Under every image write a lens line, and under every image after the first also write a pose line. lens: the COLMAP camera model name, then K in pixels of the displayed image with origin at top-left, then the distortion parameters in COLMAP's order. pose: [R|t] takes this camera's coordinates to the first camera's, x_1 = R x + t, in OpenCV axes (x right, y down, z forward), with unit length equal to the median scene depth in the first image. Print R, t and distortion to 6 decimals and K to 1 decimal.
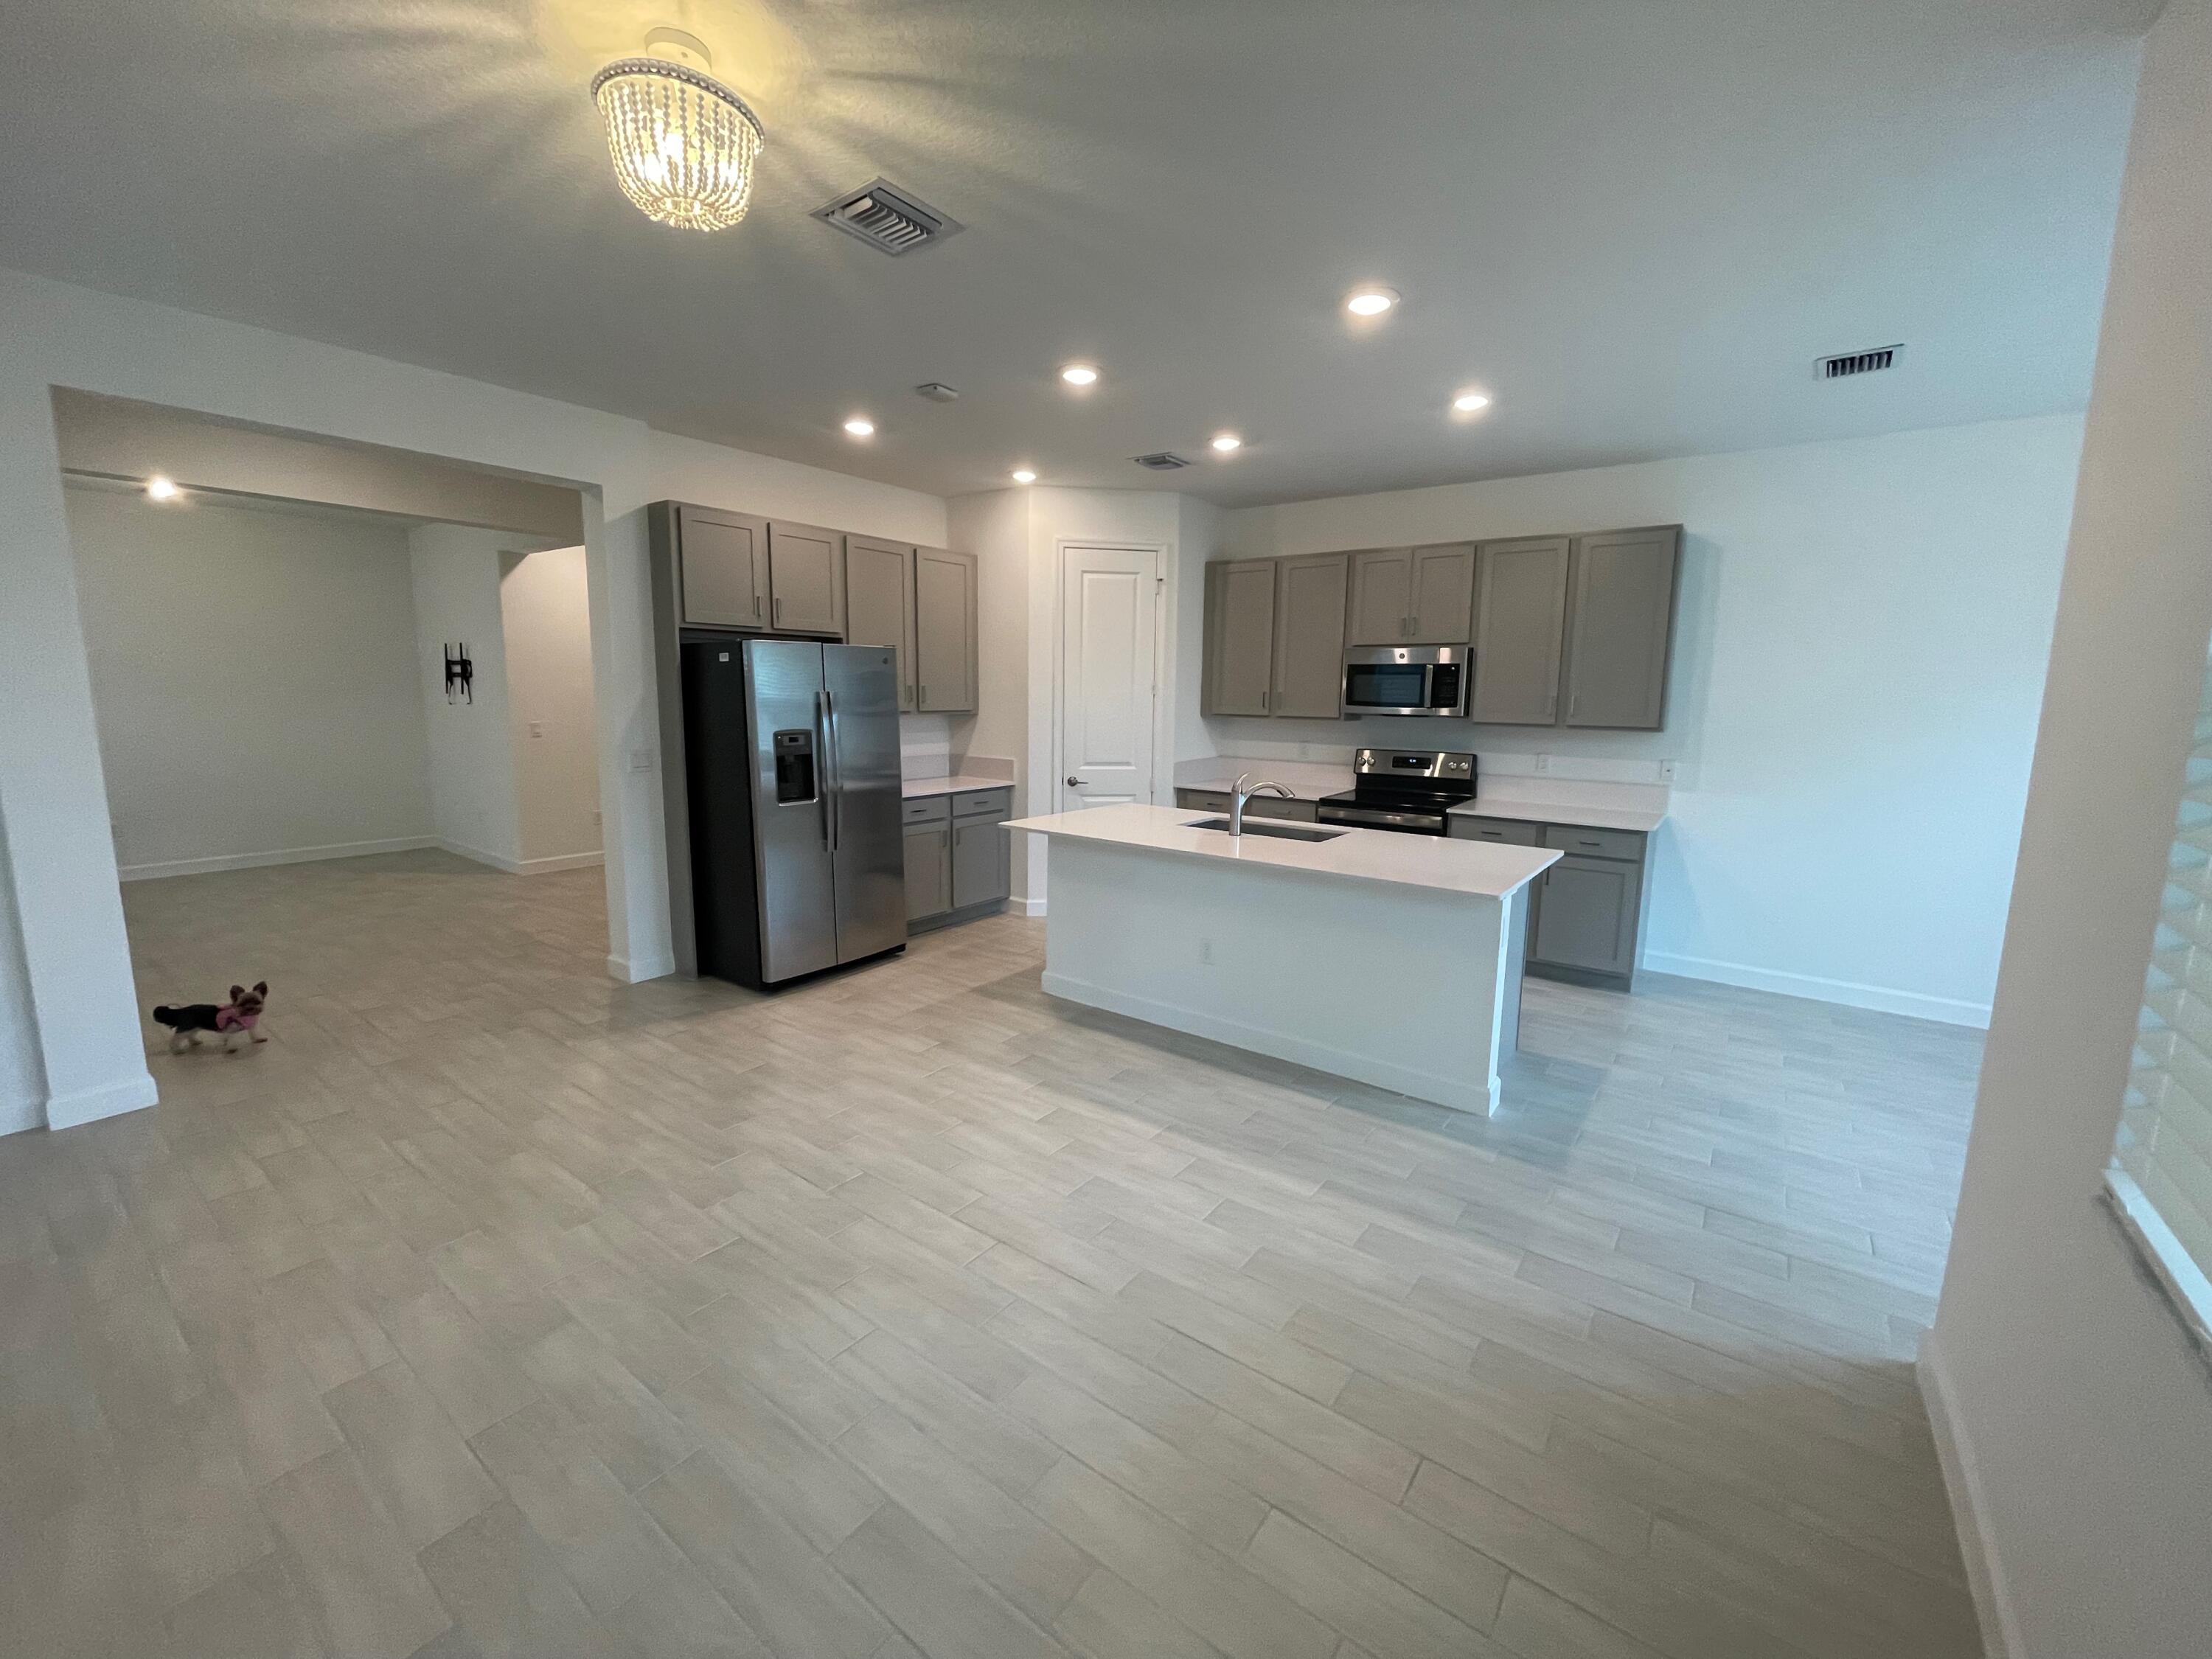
lens RADIAL K [[892.3, 0, 1102.1], [0, 892.3, 817.6], [0, 0, 1]] dist [0.008741, -0.004753]
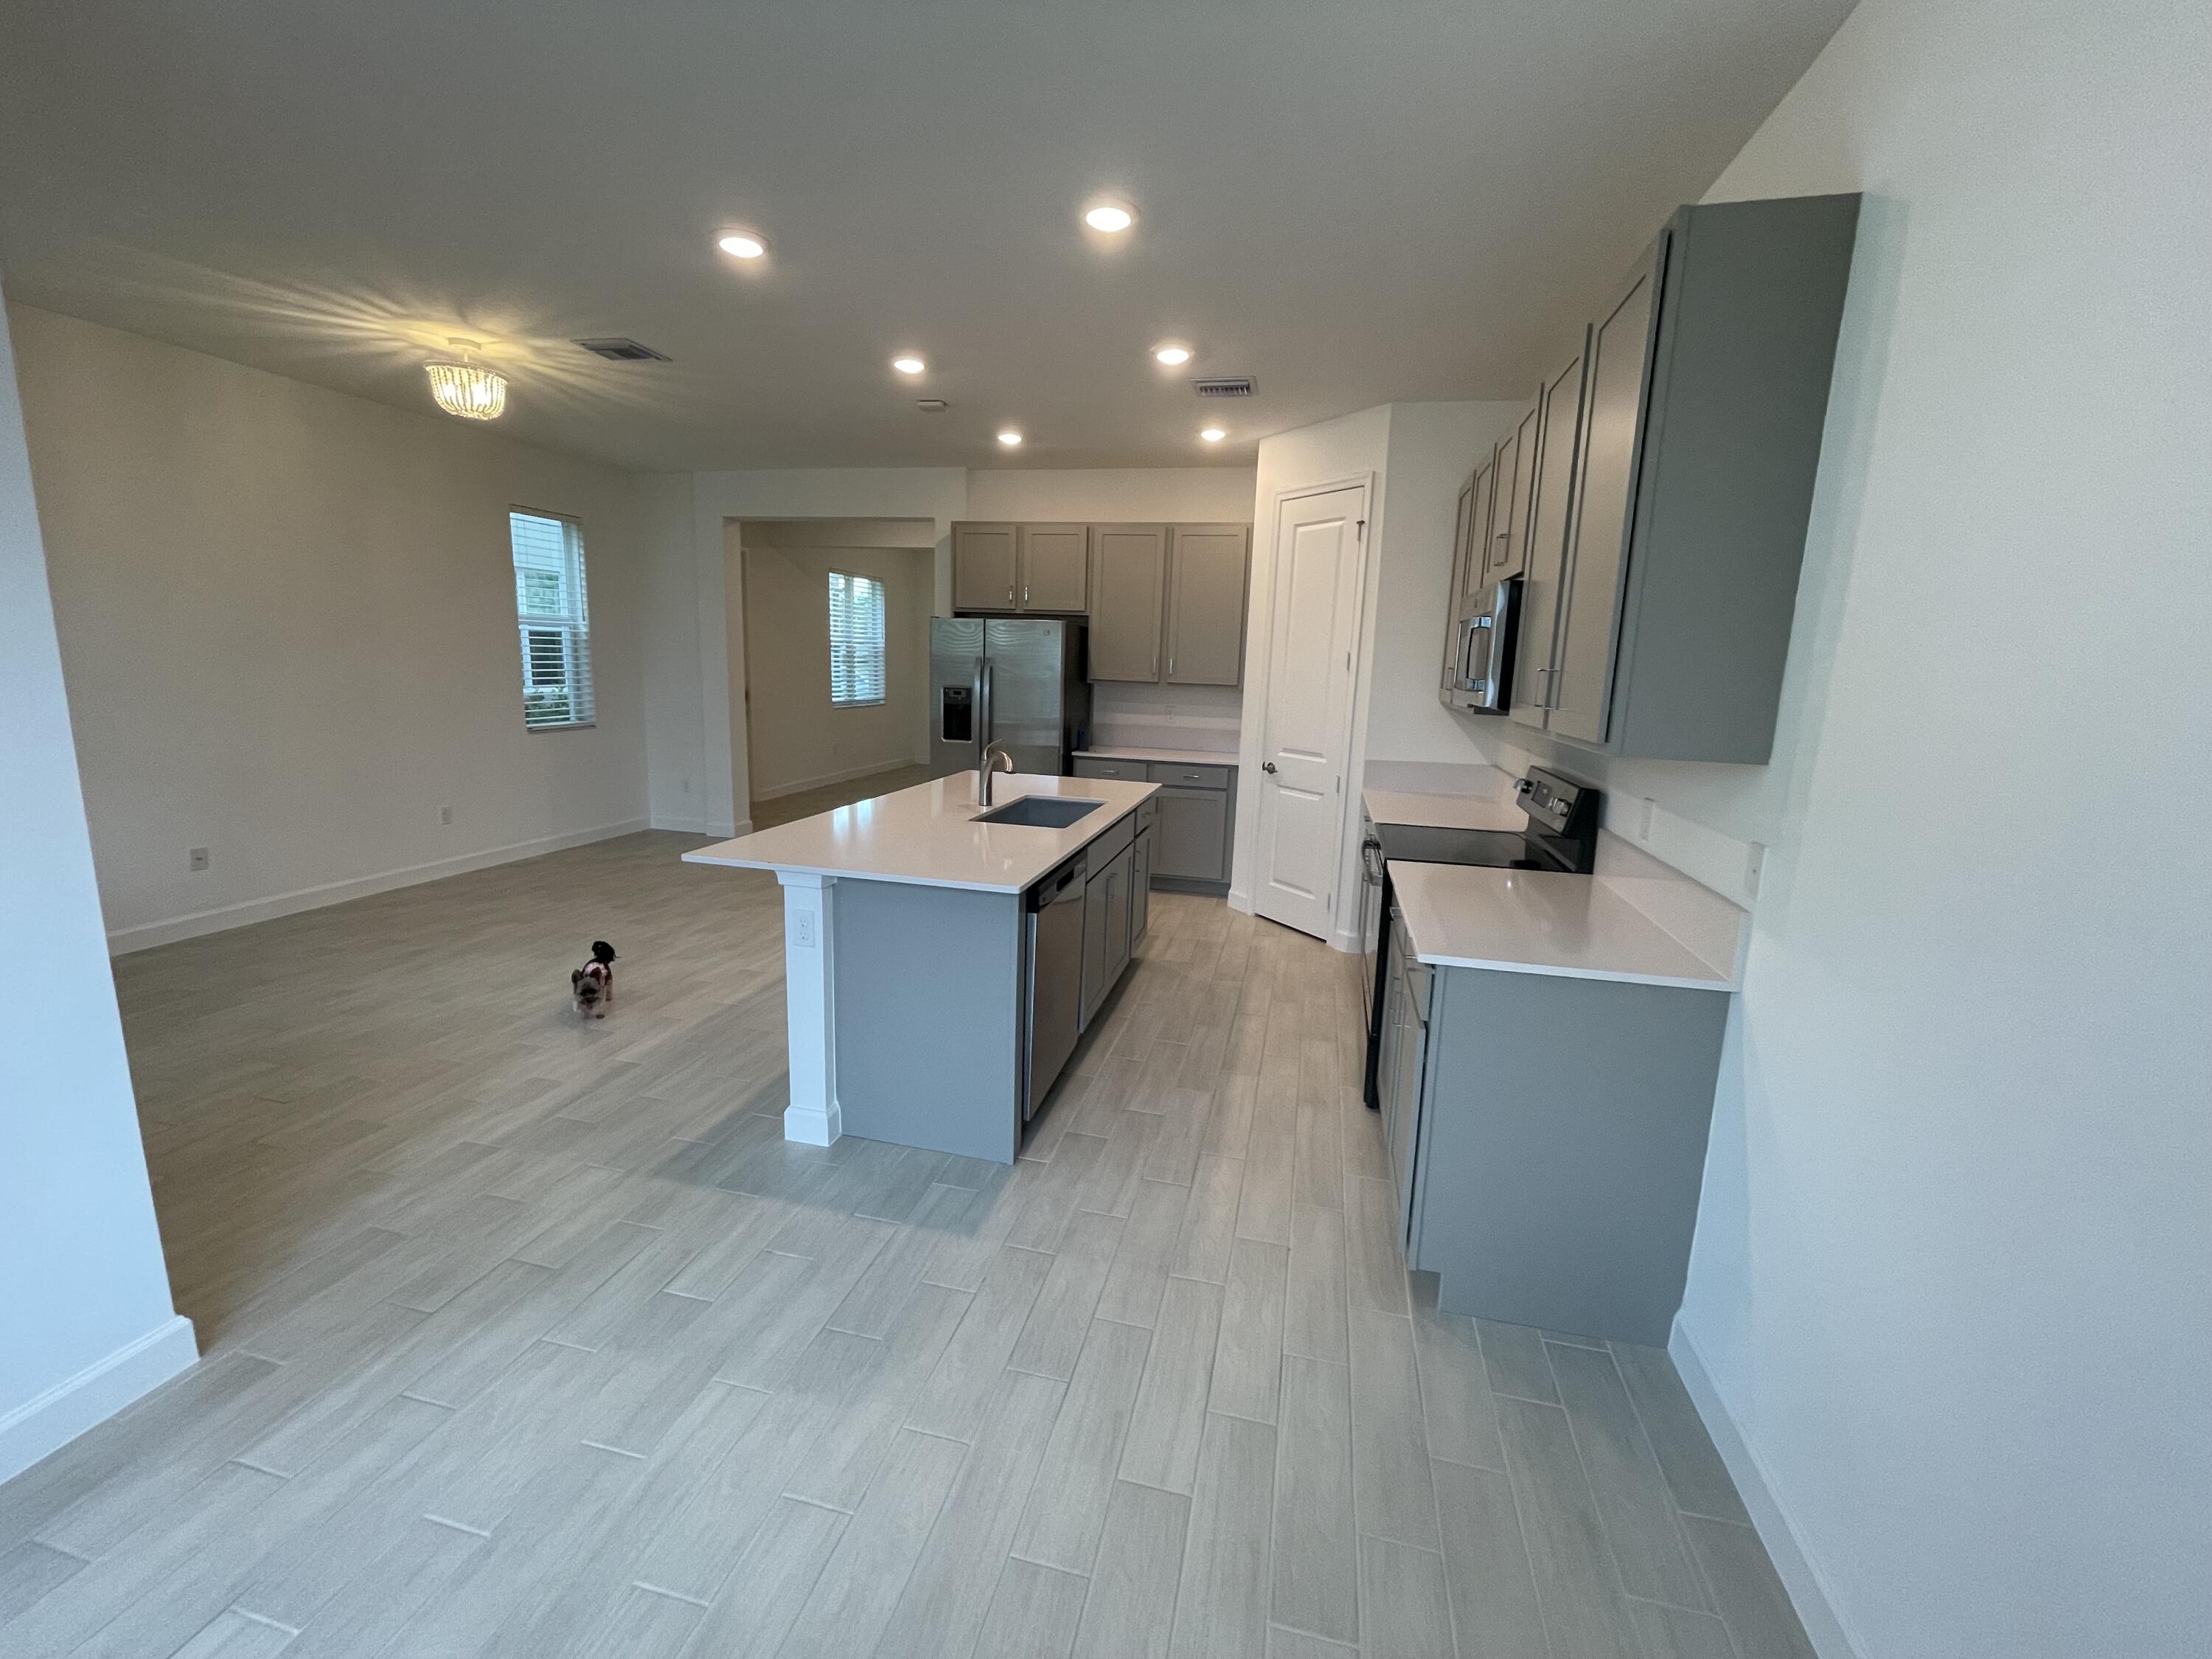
lens RADIAL K [[892.3, 0, 1102.1], [0, 892.3, 817.6], [0, 0, 1]] dist [0.008741, -0.004753]
pose [[0.390836, 0.157730, -0.906845, 0.857452], [-0.162418, 0.981567, 0.100727, -0.066218], [0.906017, 0.107920, 0.409250, 0.604100]]
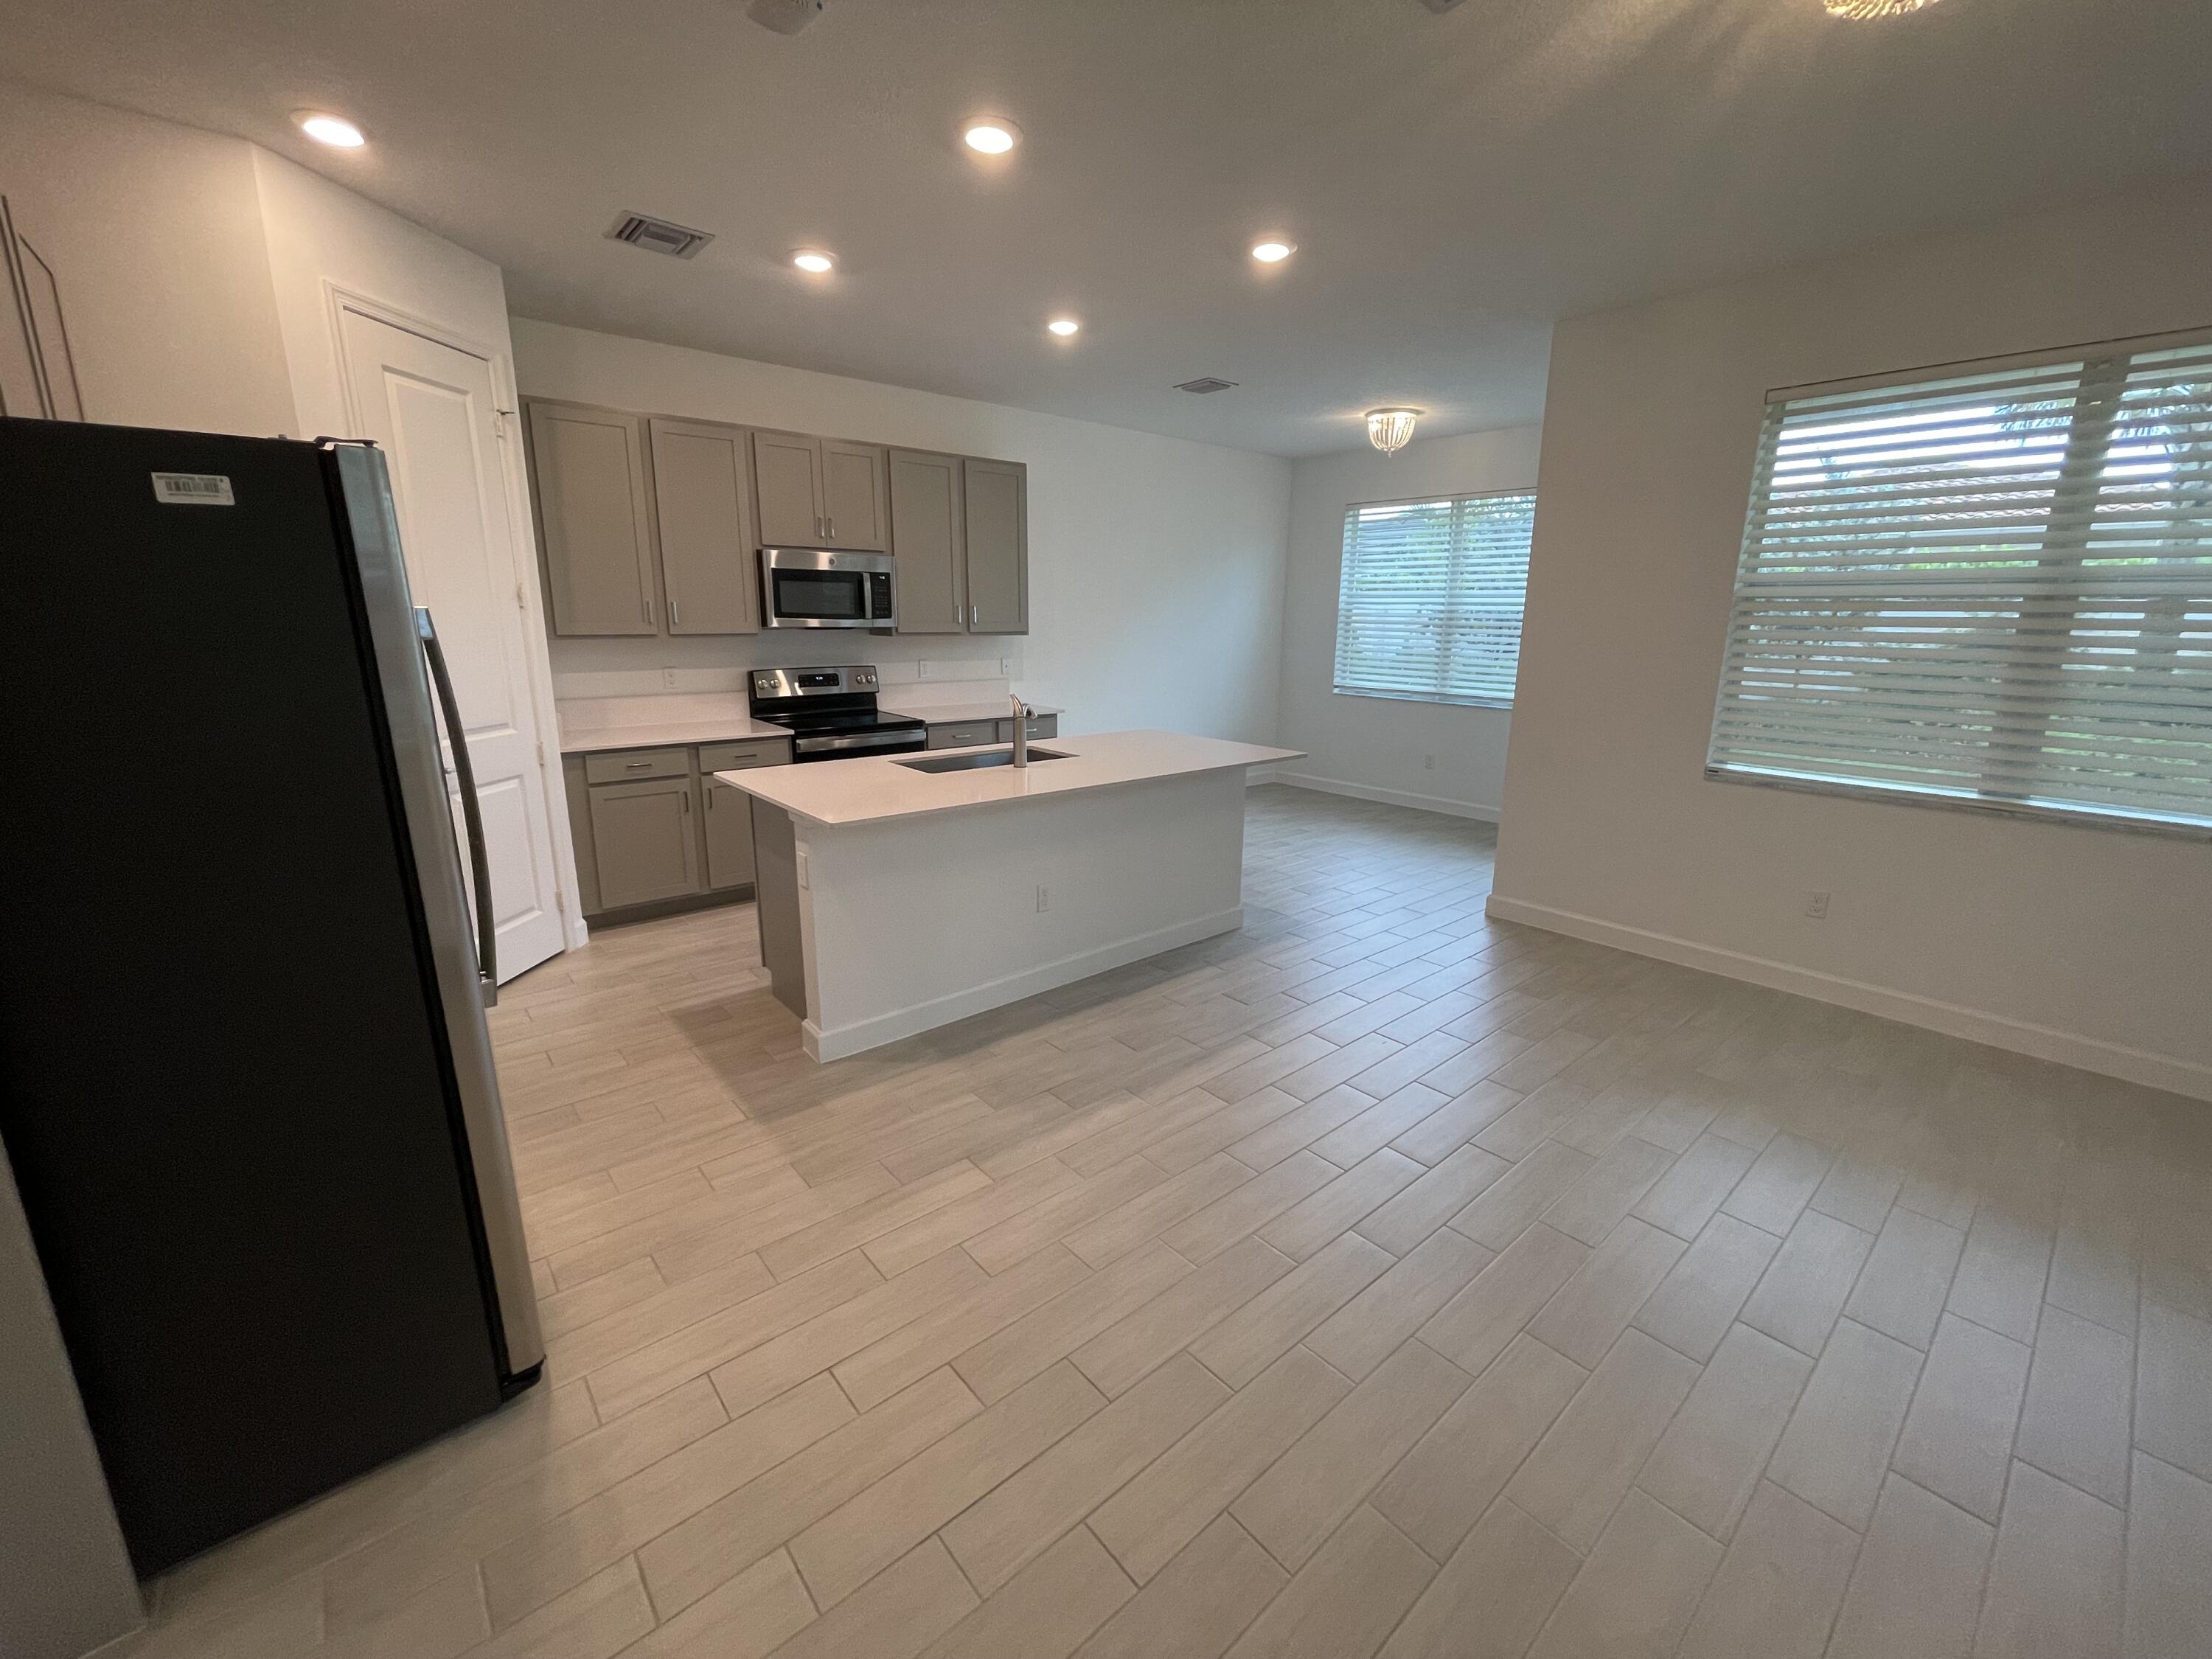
lens RADIAL K [[898.5, 0, 1110.8], [0, 898.5, 822.5], [0, 0, 1]] dist [0.000321, -0.013396]
pose [[0.208599, -0.233233, 0.949783, -0.574456], [0.134850, 0.968731, 0.208269, -0.082756], [-0.968660, 0.084634, 0.233528, 0.583276]]
